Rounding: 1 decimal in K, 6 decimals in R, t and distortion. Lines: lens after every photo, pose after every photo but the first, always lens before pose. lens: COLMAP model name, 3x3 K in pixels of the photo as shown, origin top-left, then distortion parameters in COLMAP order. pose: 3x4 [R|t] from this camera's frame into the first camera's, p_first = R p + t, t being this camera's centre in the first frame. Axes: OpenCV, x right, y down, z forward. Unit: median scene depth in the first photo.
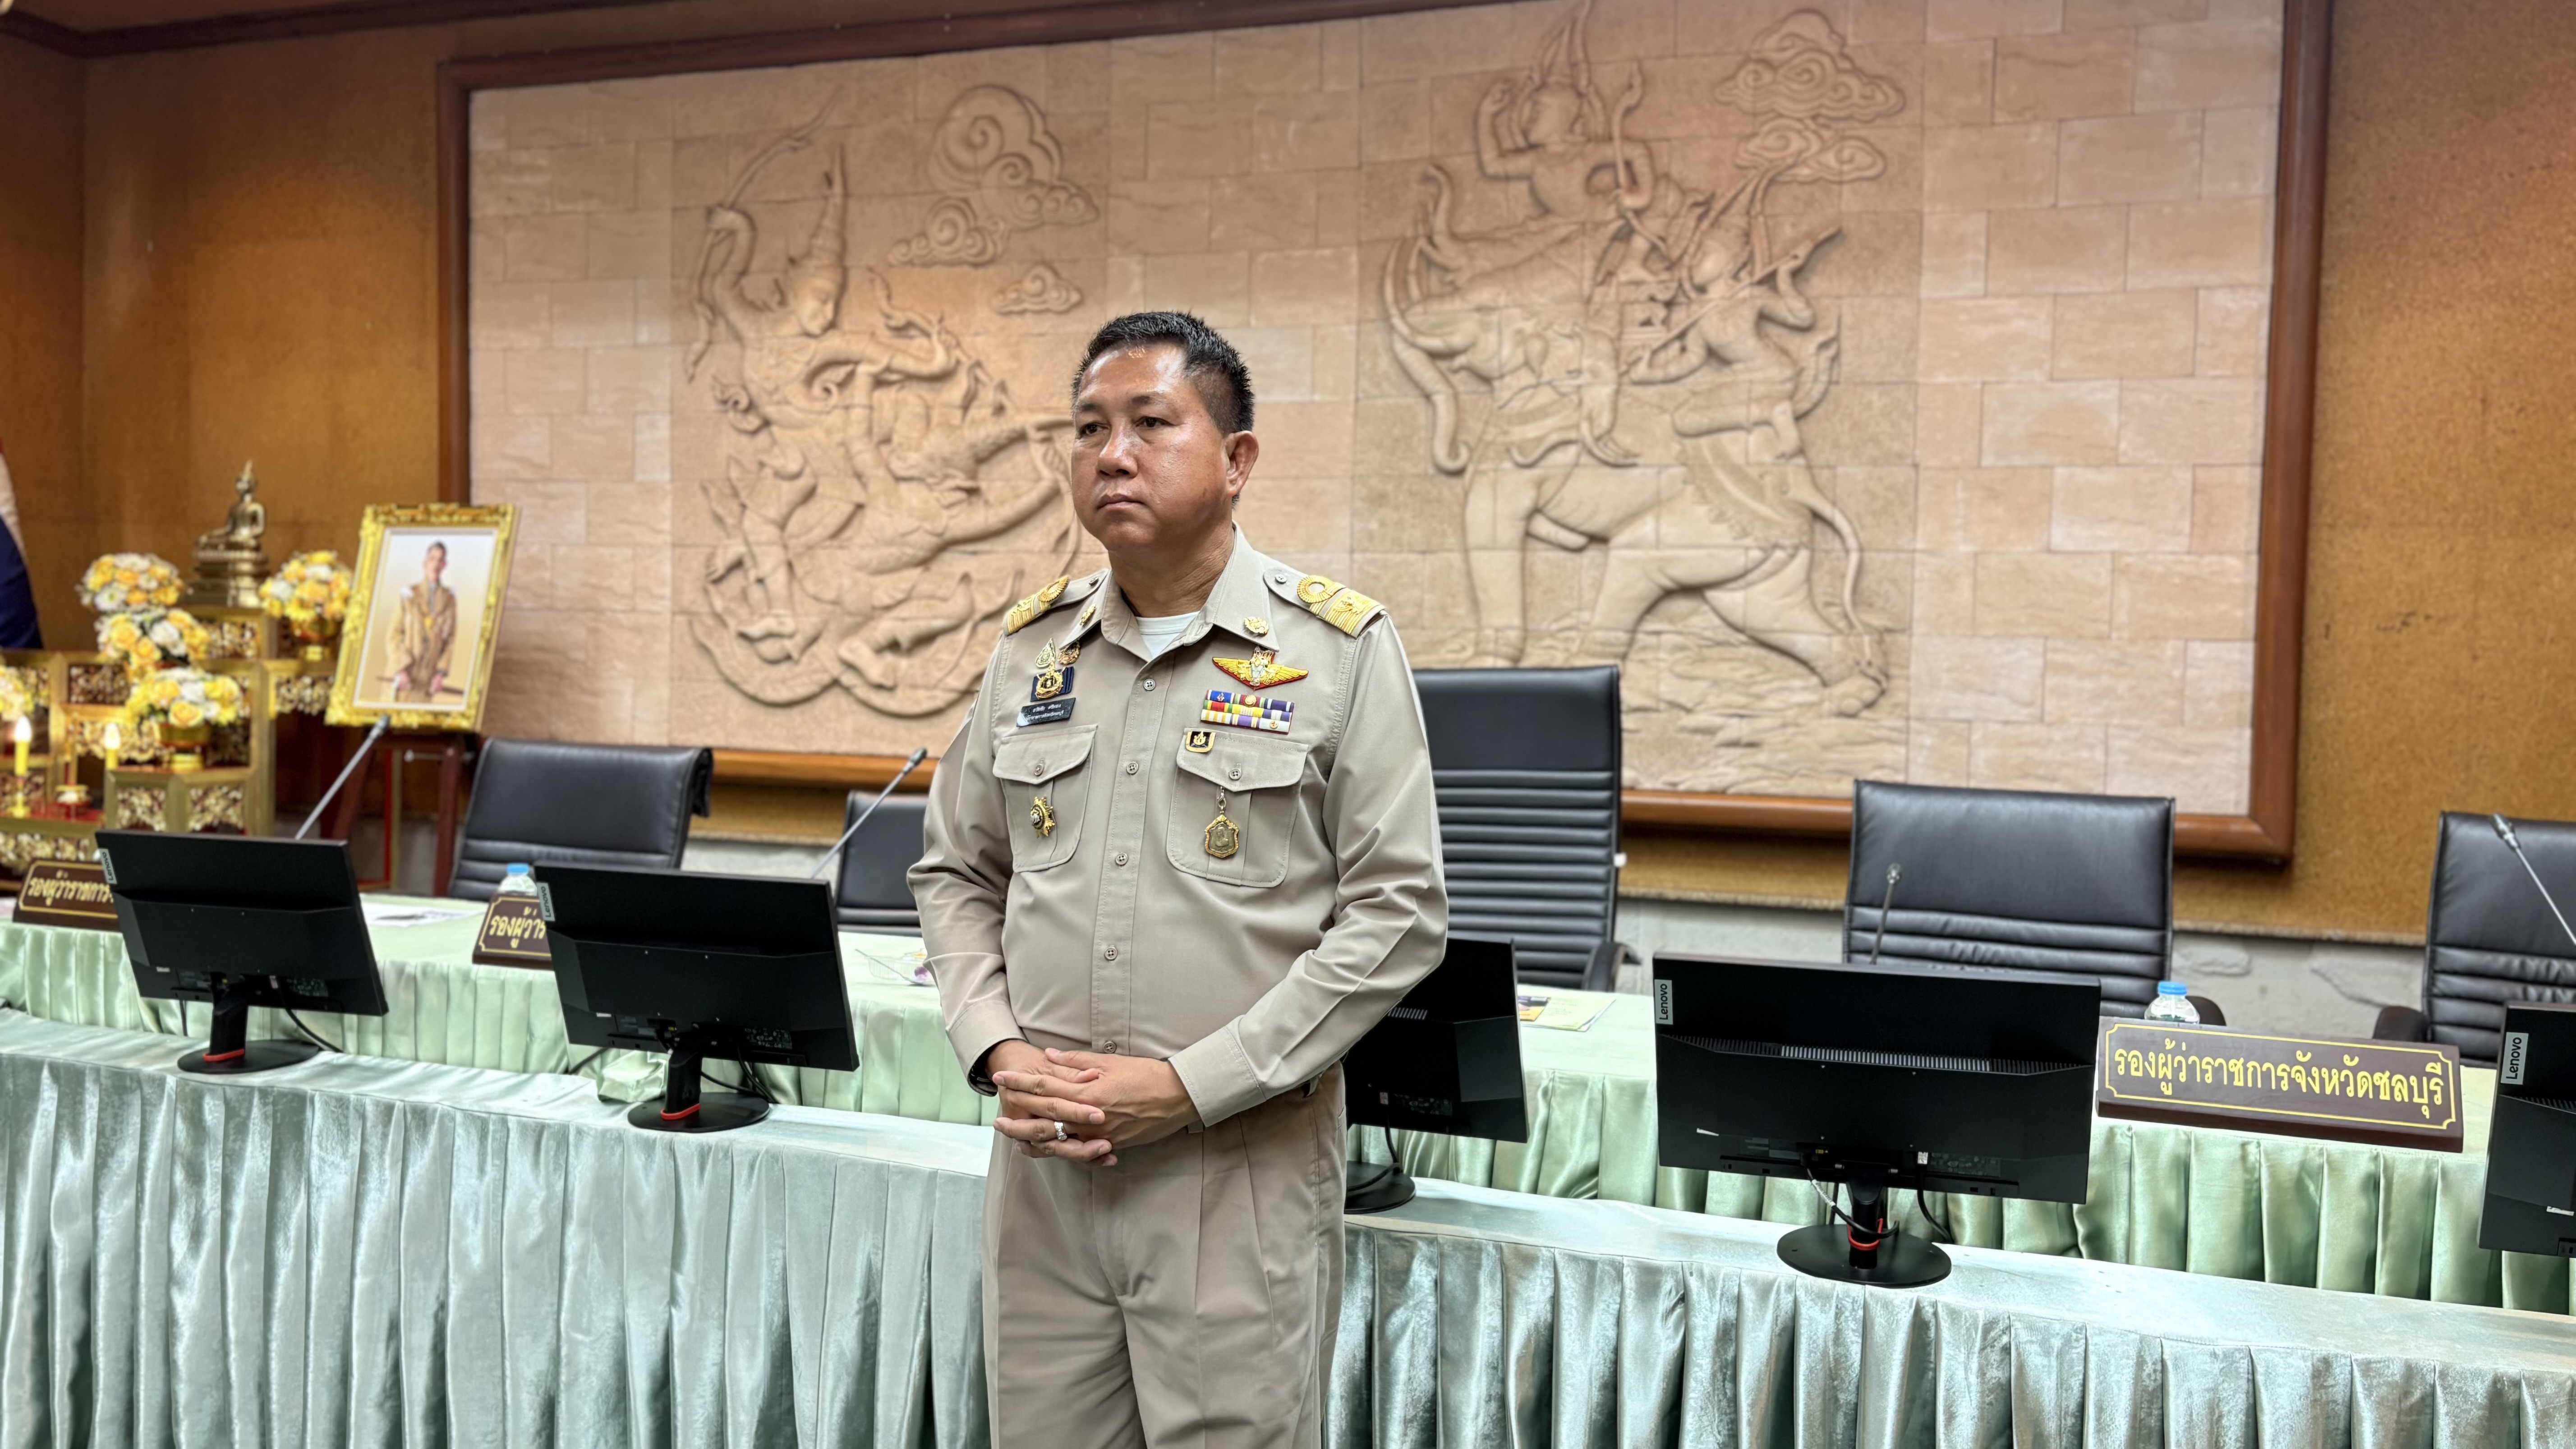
lens RADIAL K [[2007.7, 0, 1287.6], [0, 2007.7, 718.9], [0, 0, 1]] dist [0.037867, -0.044624]
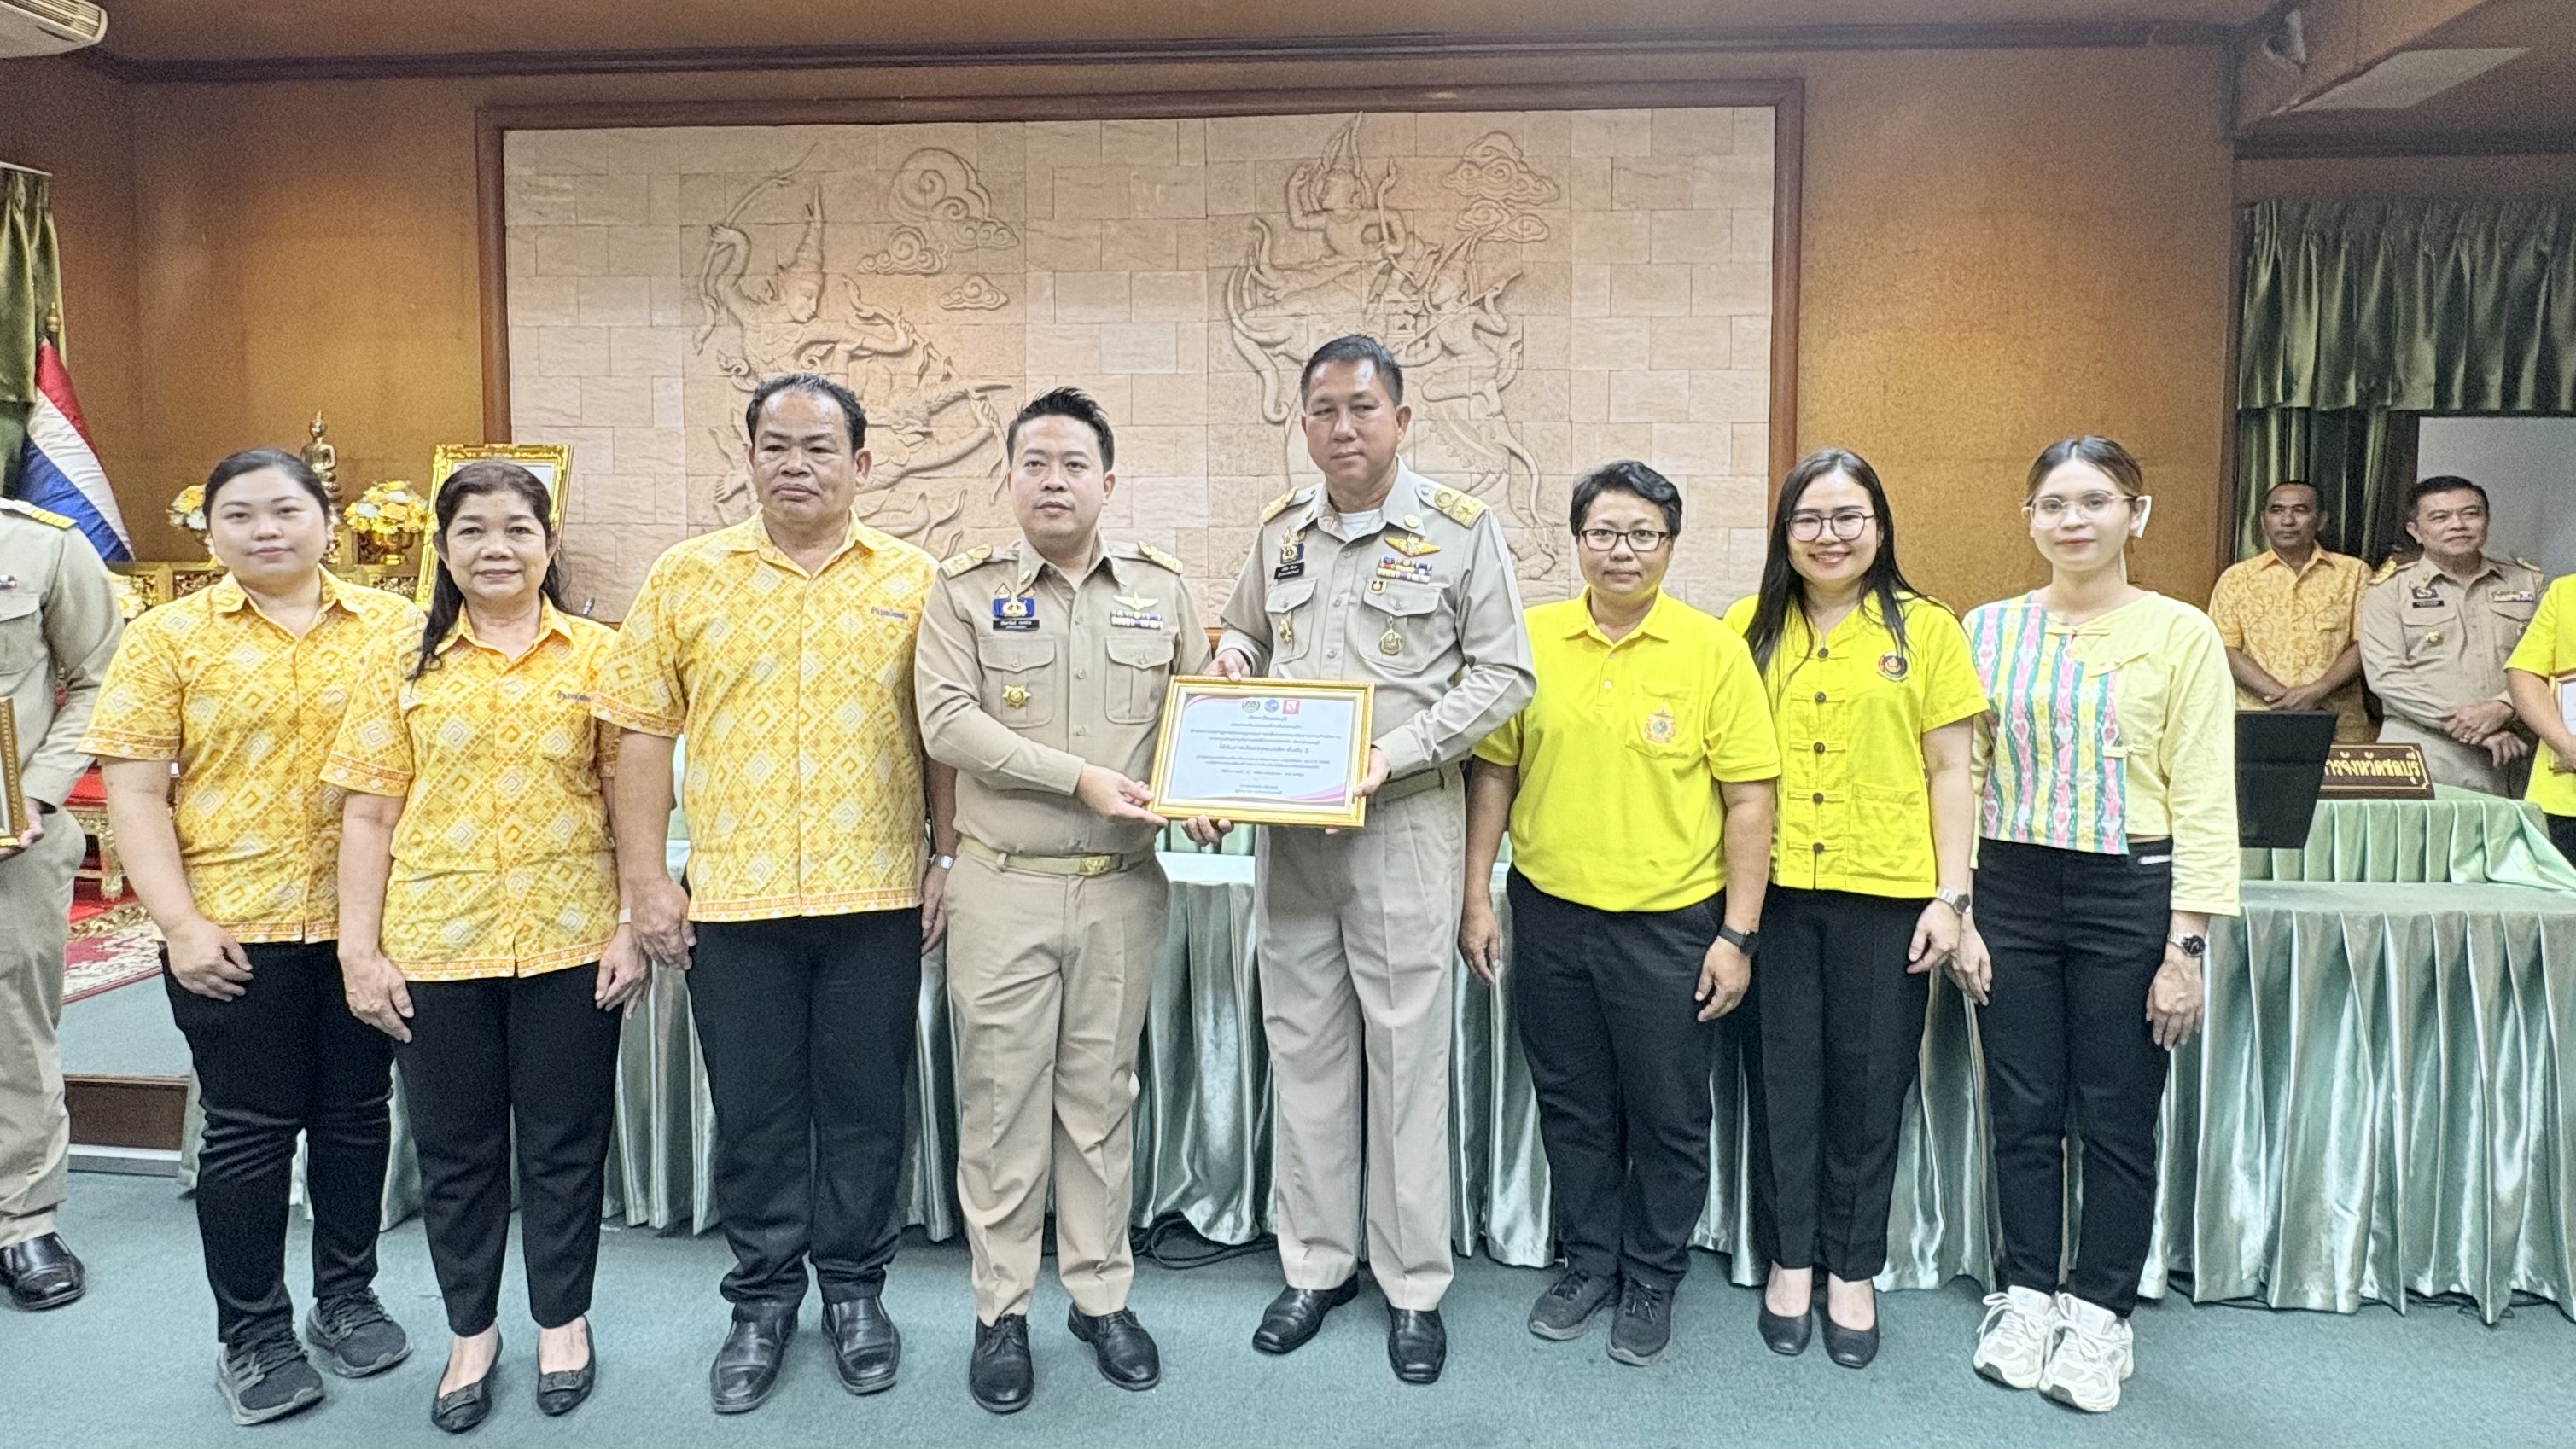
lens RADIAL K [[1405.9, 0, 1298.3], [0, 1405.9, 630.2], [0, 0, 1]] dist [-0.003979, 0.000310]
pose [[0.965346, -0.030829, 0.259148, -0.187689], [0.025651, 0.999398, 0.023341, 0.008232], [-0.259711, -0.015885, 0.965556, -0.025674]]
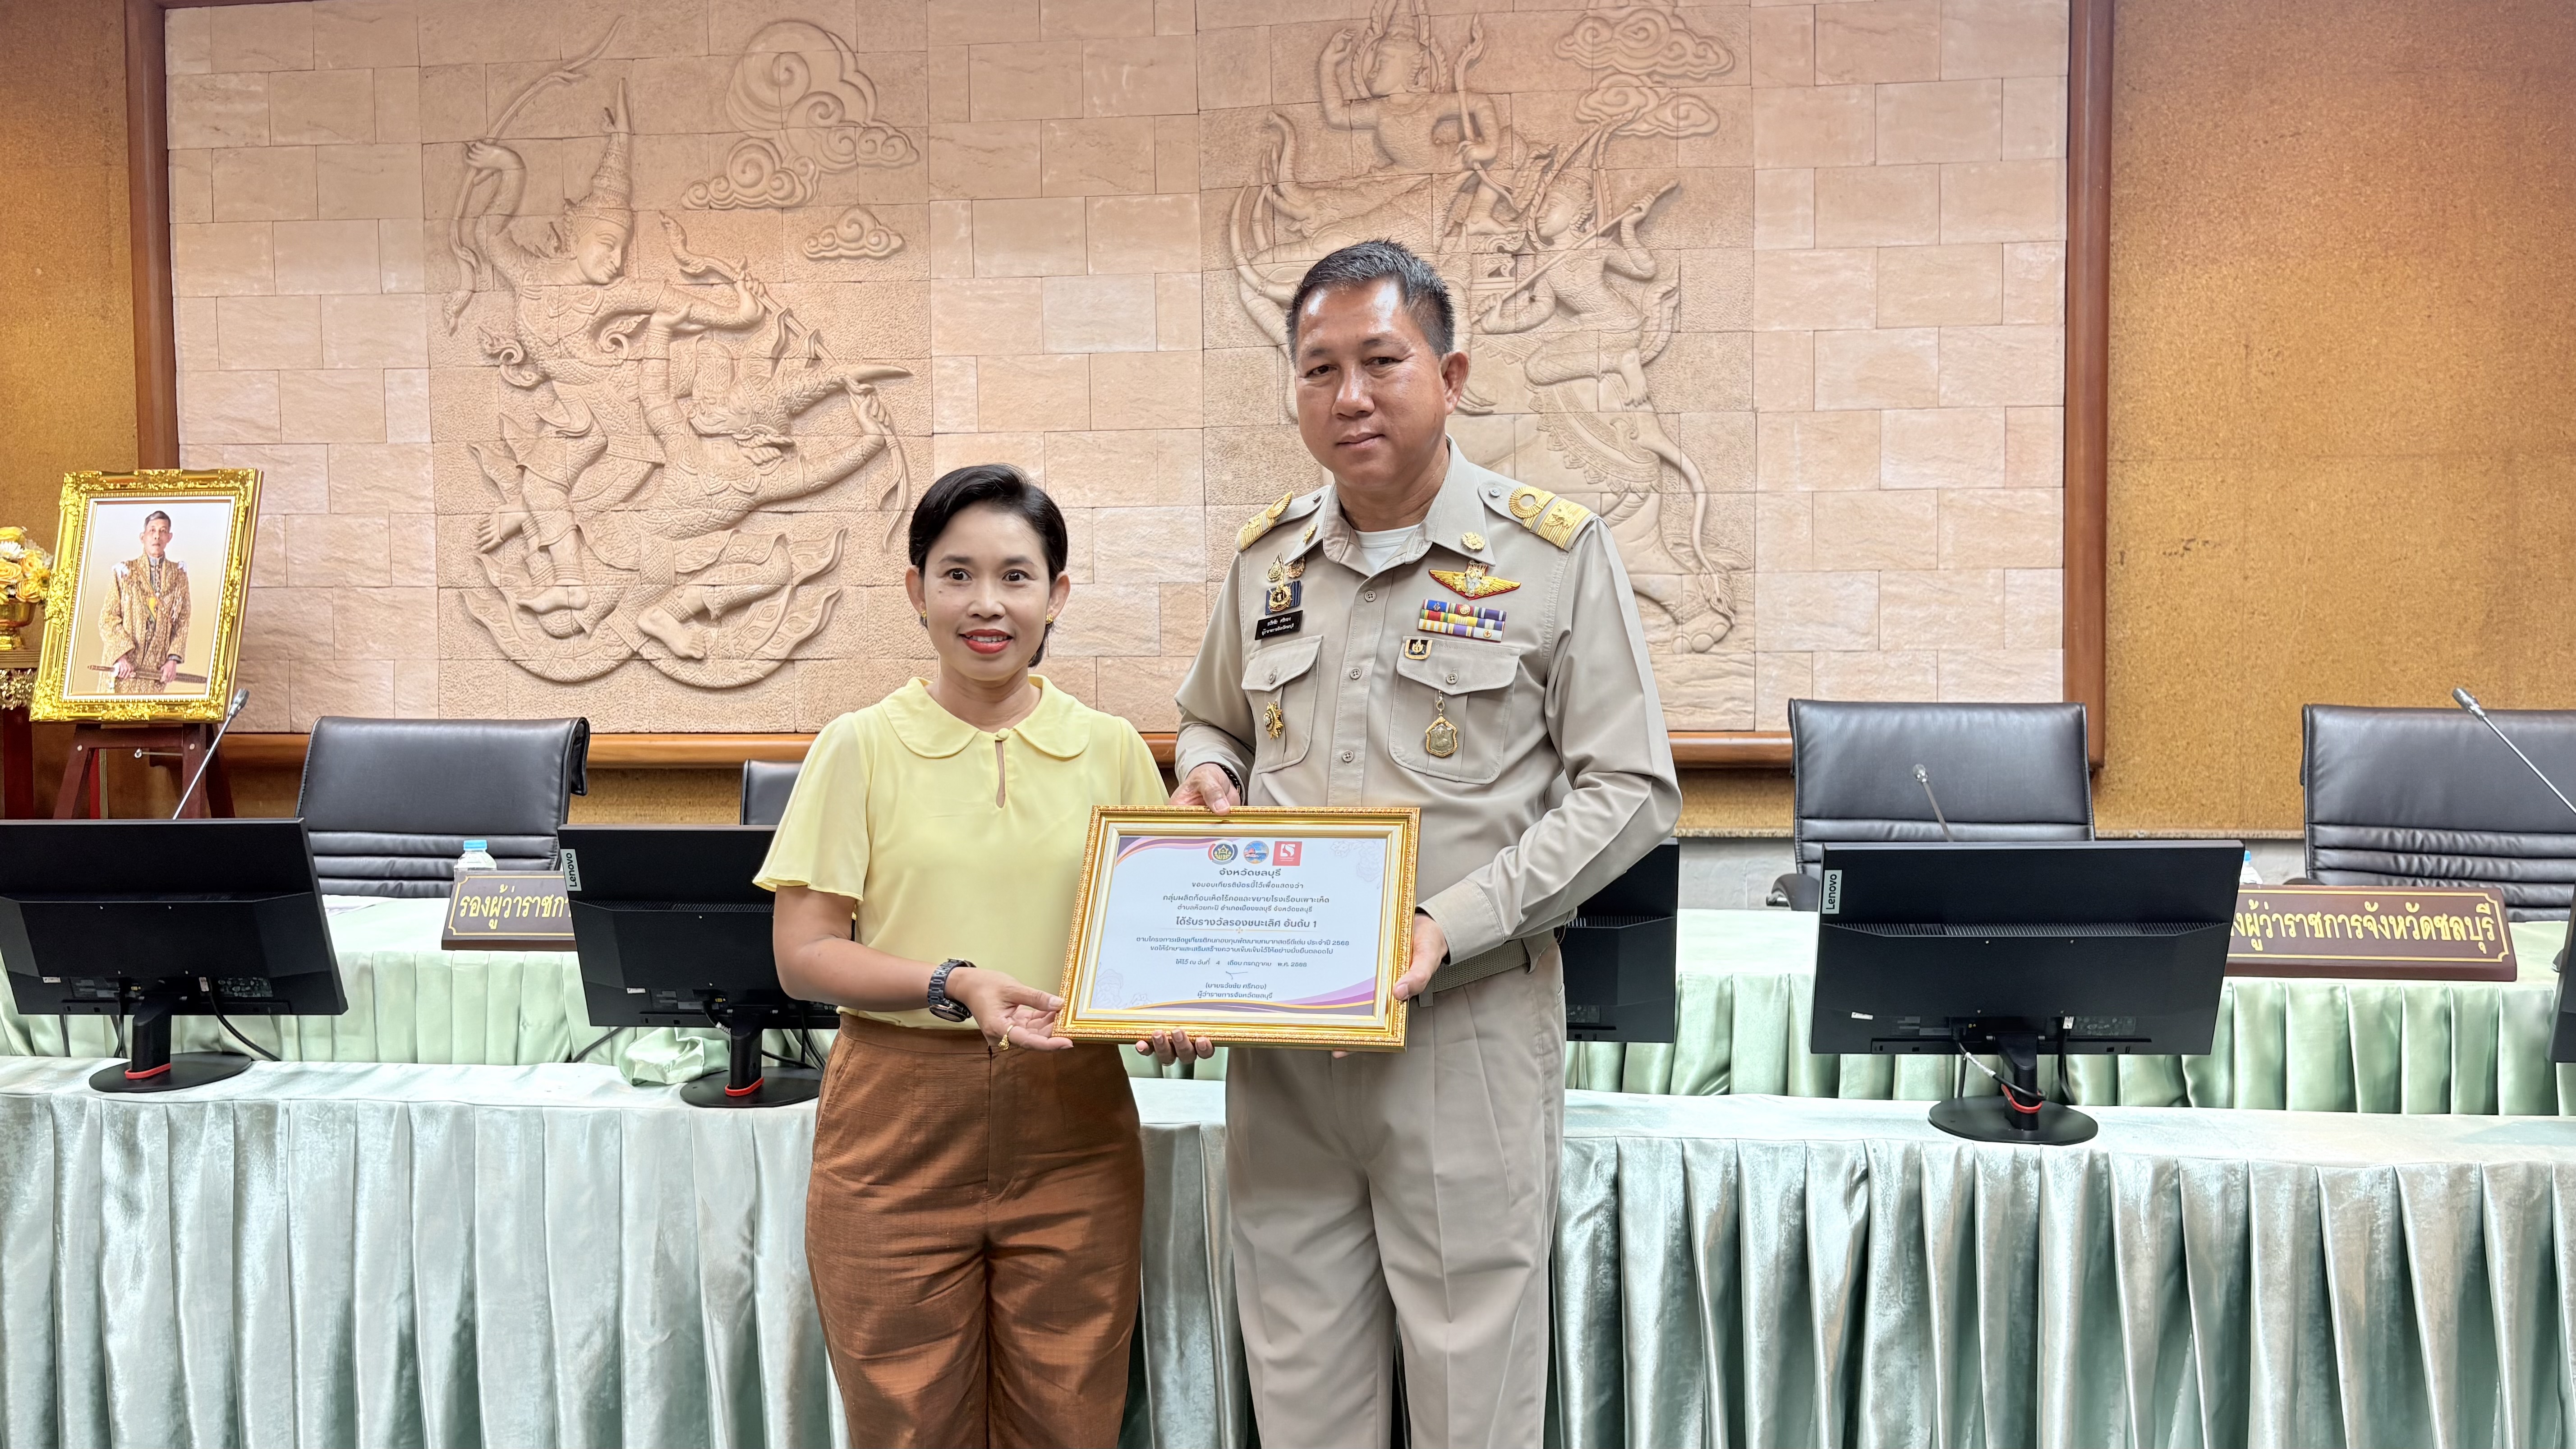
lens RADIAL K [[2008.4, 0, 1293.4], [0, 2008.4, 723.5], [0, 0, 1]] dist [0.035093, -0.041310]
pose [[0.975928, -0.038412, 0.214682, -0.150578], [0.037002, 0.999259, 0.010587, 0.016935], [-0.214929, -0.002388, 0.976627, 0.026193]]
